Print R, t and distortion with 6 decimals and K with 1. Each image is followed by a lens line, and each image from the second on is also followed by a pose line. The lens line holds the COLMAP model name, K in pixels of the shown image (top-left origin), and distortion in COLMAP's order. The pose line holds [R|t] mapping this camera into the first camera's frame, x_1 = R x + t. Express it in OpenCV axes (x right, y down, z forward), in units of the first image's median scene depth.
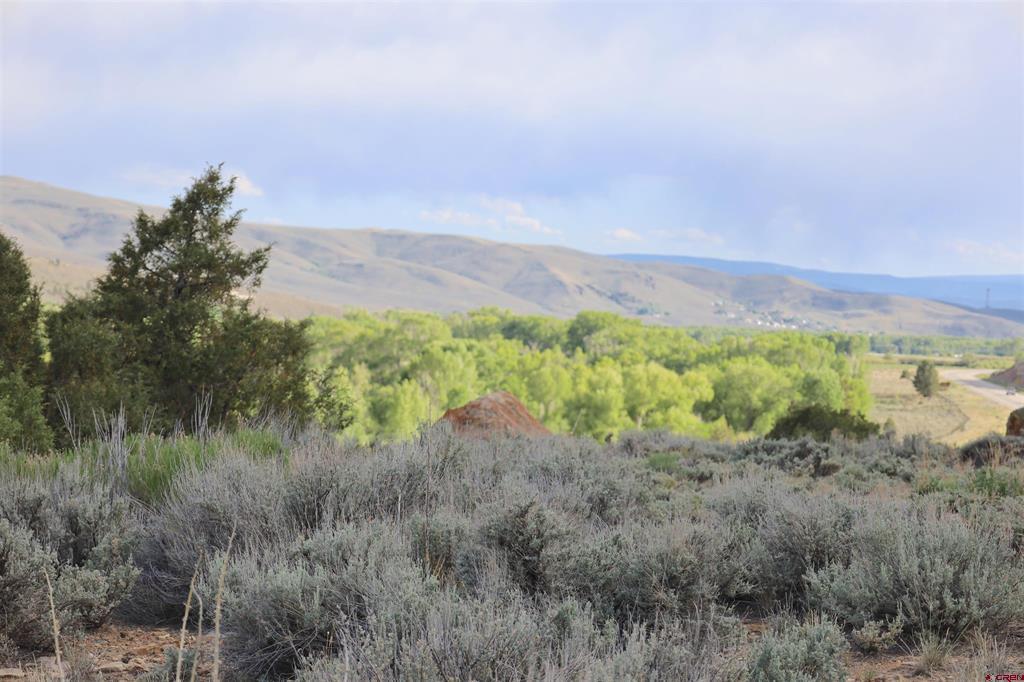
lens RADIAL K [[3007.9, 0, 507.4], [0, 3007.9, 336.5], [0, 0, 1]] dist [-0.005472, 0.000000]
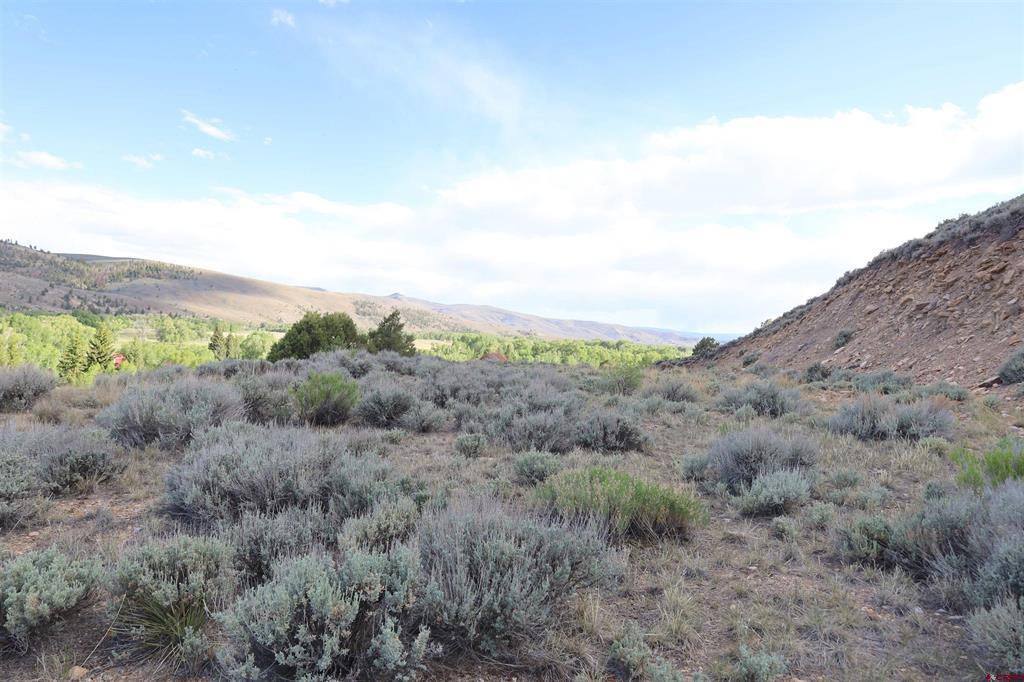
lens RADIAL K [[706.6, 0, 512.3], [0, 706.6, 348.5], [0, 0, 1]] dist [0.005688, -0.006657]
pose [[0.991049, 0.023349, -0.131438, 0.095679], [-0.022596, 0.999719, 0.007217, 0.002007], [0.131570, -0.004182, 0.991298, -0.108239]]
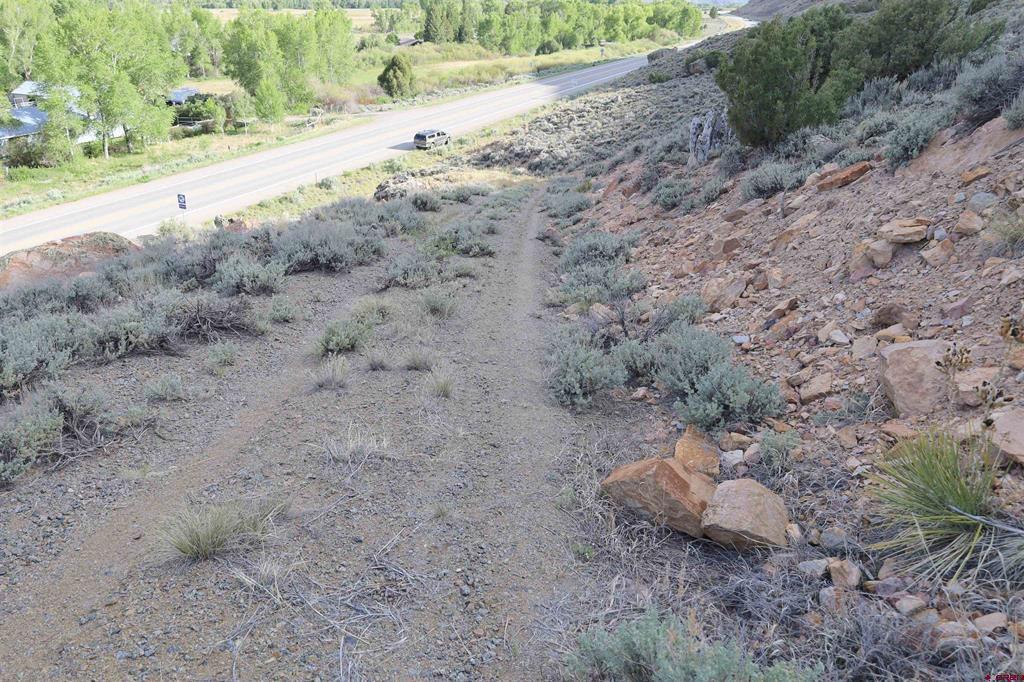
lens RADIAL K [[706.6, 0, 515.4], [0, 706.6, 337.6], [0, 0, 1]] dist [0.005688, -0.006657]
pose [[0.994639, 0.017145, -0.101975, 0.041470], [0.027461, 0.906954, 0.420333, 0.061189], [0.099694, -0.420880, 0.901622, 1.059712]]
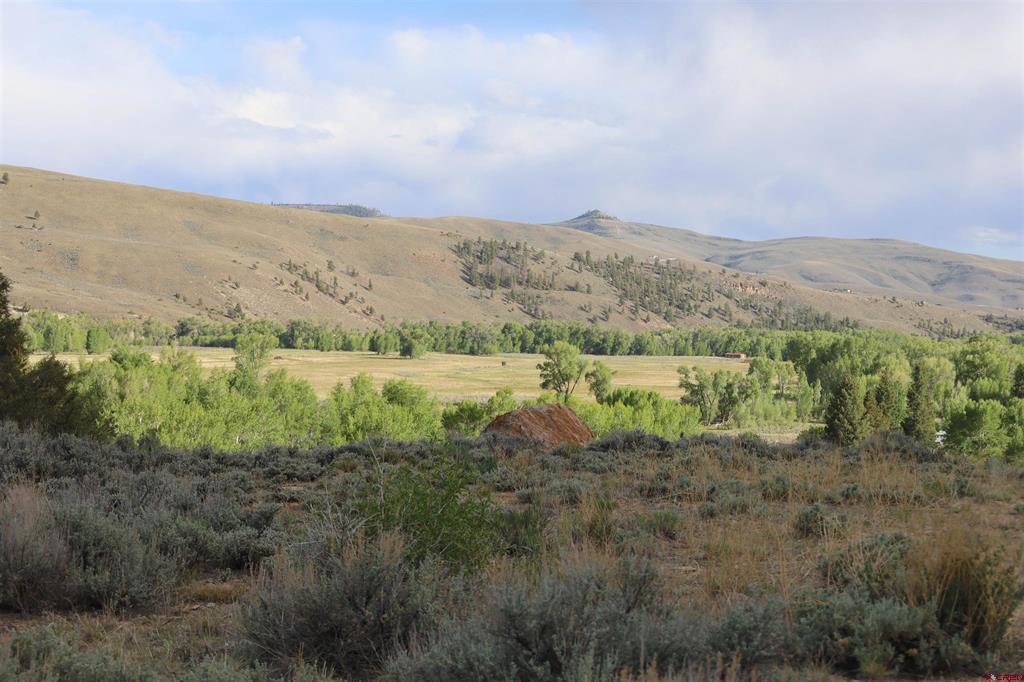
lens RADIAL K [[2264.9, 0, 519.7], [0, 2264.9, 340.6], [0, 0, 1]] dist [0.013446, 0.000000]
pose [[0.946017, -0.012472, -0.323876, 0.177790], [0.009748, 0.999902, -0.010031, -0.001416], [0.323969, 0.006332, 0.946046, -0.029626]]
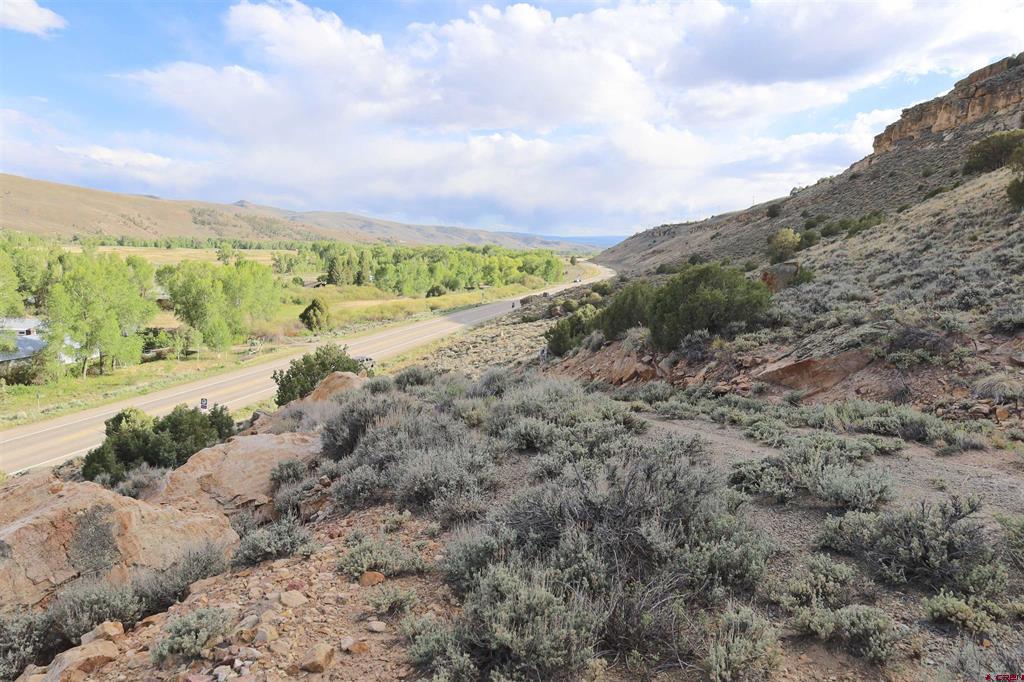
lens RADIAL K [[706.6, 0, 507.5], [0, 706.6, 349.0], [0, 0, 1]] dist [0.005688, -0.006657]
pose [[0.998519, -0.011939, 0.053078, 0.016265], [0.004575, 0.990596, 0.136745, 0.017348], [-0.054211, -0.136300, 0.989183, 0.737391]]
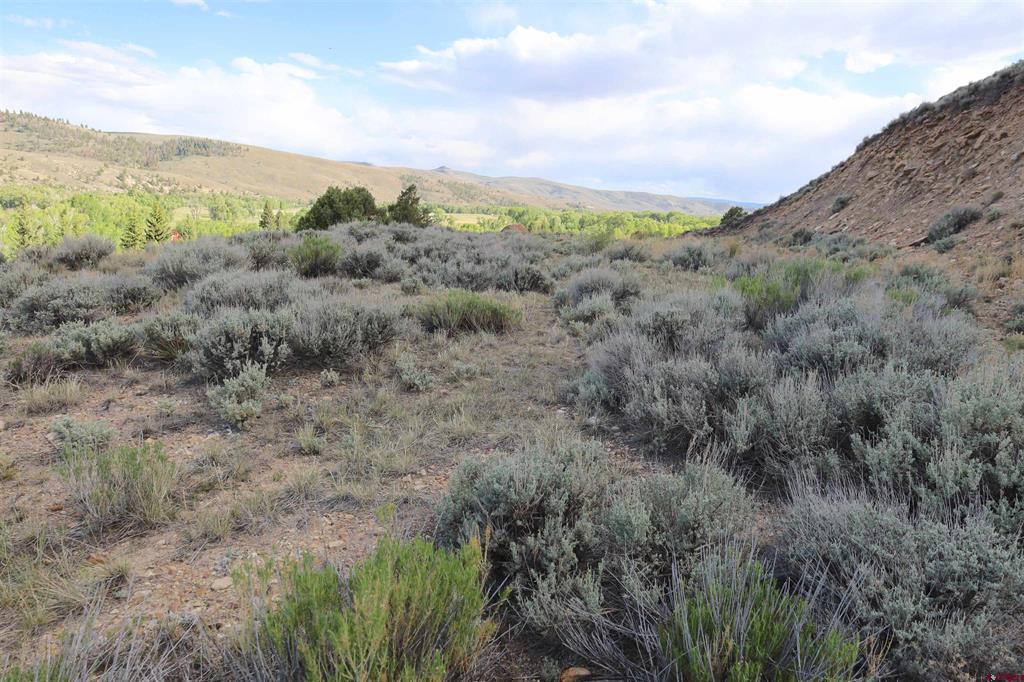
lens RADIAL K [[706.6, 0, 511.2], [0, 706.6, 342.5], [0, 0, 1]] dist [0.005688, -0.006657]
pose [[0.979666, 0.043537, -0.195855, 0.126851], [-0.008625, 0.984408, 0.175686, 0.003351], [0.200450, -0.170424, 0.964767, -0.142542]]
